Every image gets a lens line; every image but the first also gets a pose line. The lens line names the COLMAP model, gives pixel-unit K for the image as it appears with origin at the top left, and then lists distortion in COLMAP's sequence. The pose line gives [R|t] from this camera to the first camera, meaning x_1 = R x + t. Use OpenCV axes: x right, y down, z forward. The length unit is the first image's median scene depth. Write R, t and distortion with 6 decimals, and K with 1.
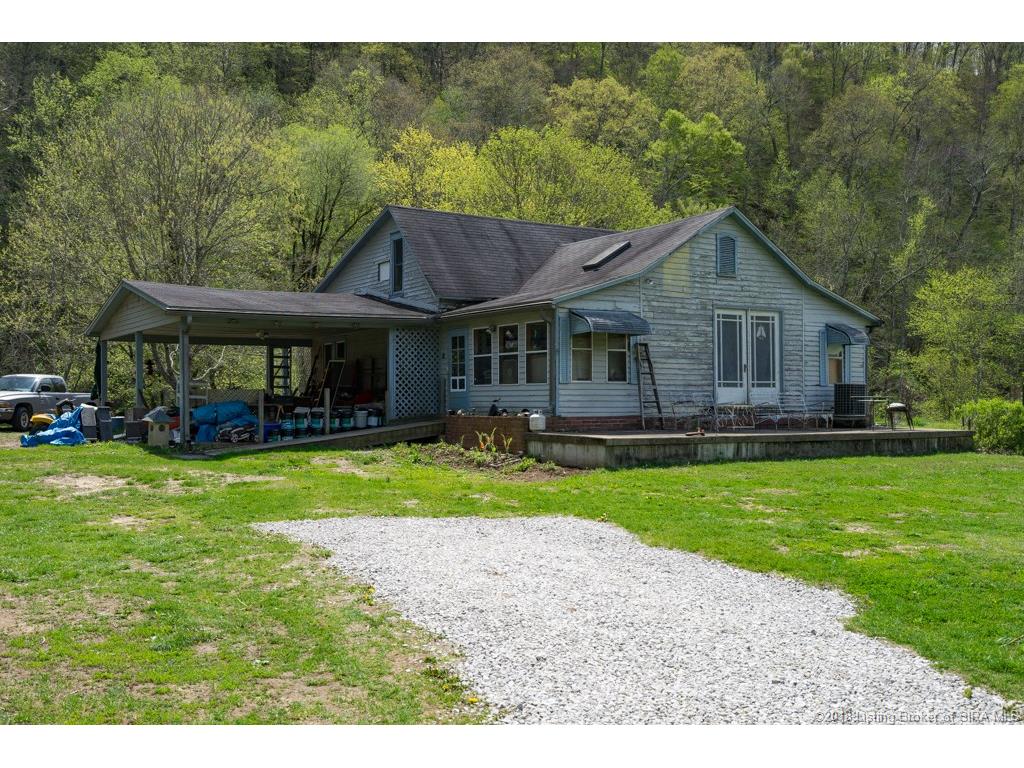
lens RADIAL K [[1099.0, 0, 511.9], [0, 1099.0, 387.3], [0, 0, 1]] dist [-0.028539, 0.000000]
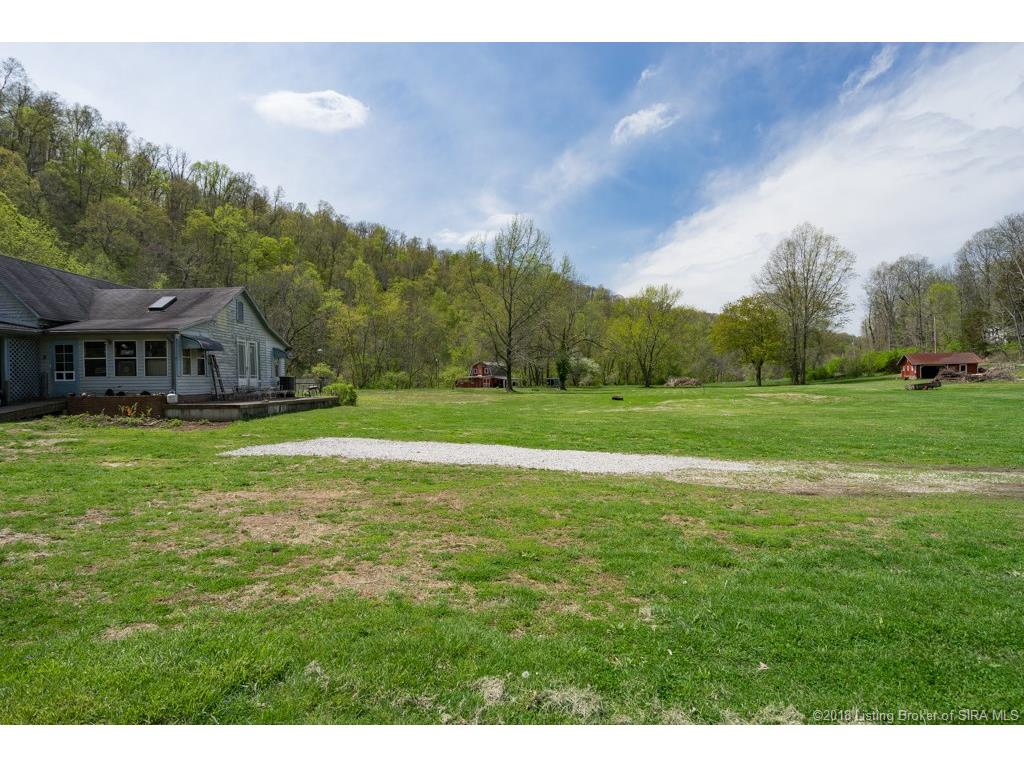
lens RADIAL K [[565.0, 0, 511.3], [0, 565.0, 380.4], [0, 0, 1]] dist [-0.000722, -0.000090]
pose [[0.506616, -0.003078, 0.862167, -0.435860], [-0.001324, 0.999990, 0.004348, -0.001312], [-0.862171, -0.003345, 0.506606, 0.067664]]
